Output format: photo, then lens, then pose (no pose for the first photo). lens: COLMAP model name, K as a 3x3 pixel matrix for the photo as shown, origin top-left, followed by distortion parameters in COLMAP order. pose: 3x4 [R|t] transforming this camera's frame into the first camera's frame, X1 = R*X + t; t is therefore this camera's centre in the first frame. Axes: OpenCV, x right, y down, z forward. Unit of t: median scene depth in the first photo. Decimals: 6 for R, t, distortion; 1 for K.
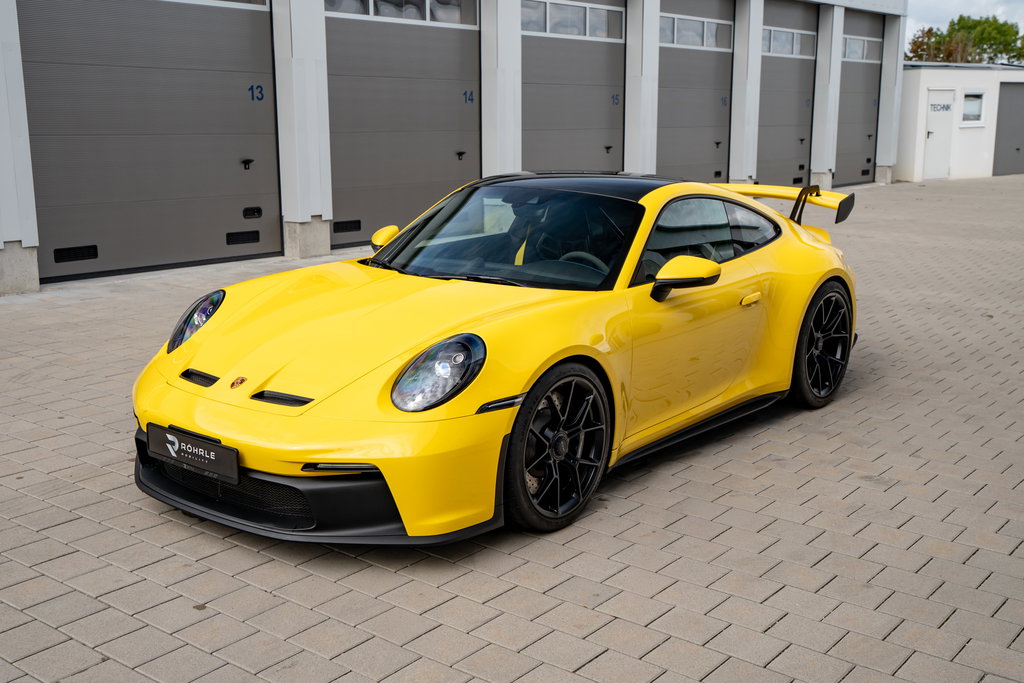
lens RADIAL K [[1055.5, 0, 512.0], [0, 1055.5, 341.5], [0, 0, 1]] dist [0.080187, -0.014848]
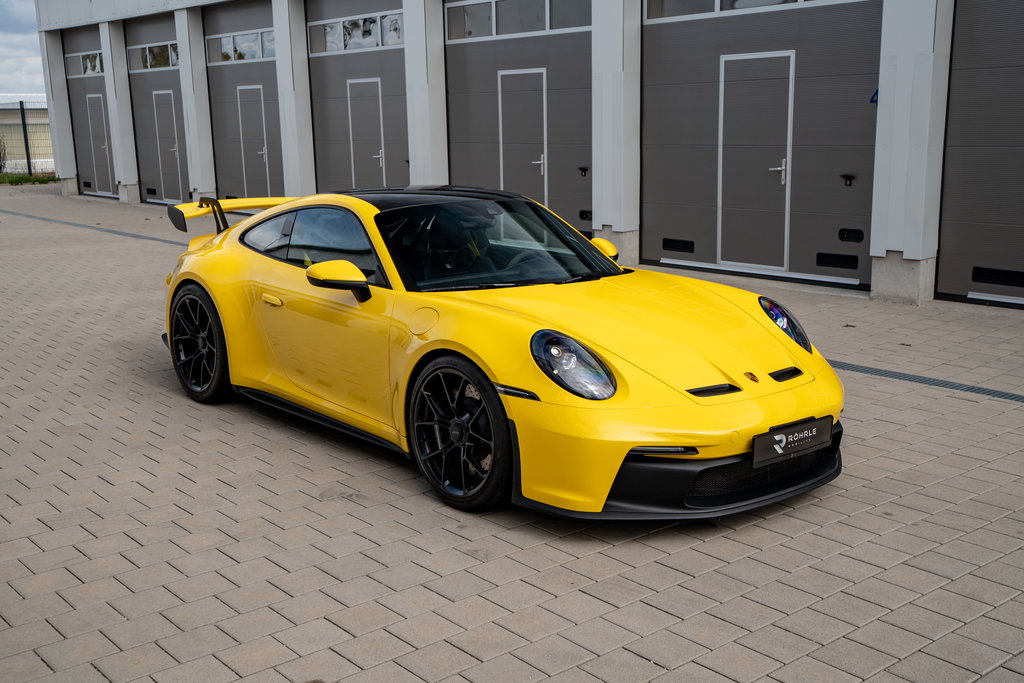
lens RADIAL K [[1055.5, 0, 512.0], [0, 1055.5, 341.5], [0, 0, 1]] dist [0.080187, -0.014848]
pose [[0.196013, -0.188011, 0.962409, -1.367914], [0.192500, 0.969729, 0.150235, -0.209585], [-0.961521, 0.155815, 0.226271, 1.007444]]
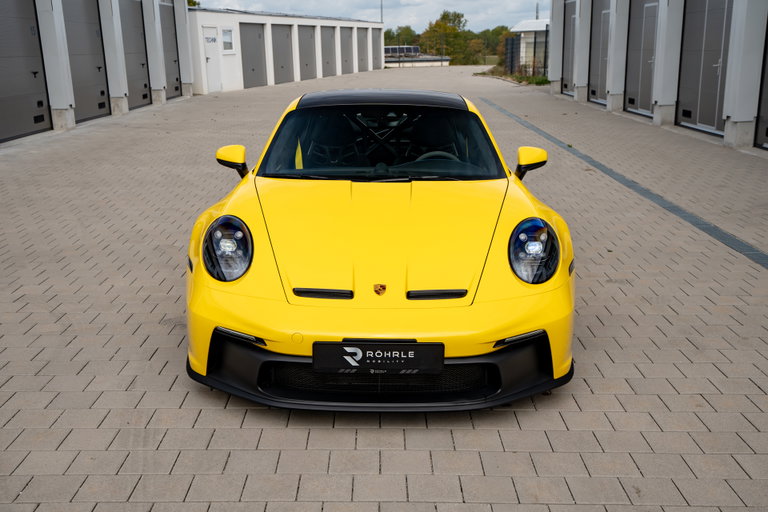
lens RADIAL K [[791.7, 0, 384.0], [0, 791.7, 256.0], [0, 0, 1]] dist [0.080187, -0.014848]
pose [[0.800288, -0.163292, 0.576954, -0.749951], [0.134973, 0.986569, 0.092003, -0.074758], [-0.584228, 0.004245, 0.811579, 0.323530]]
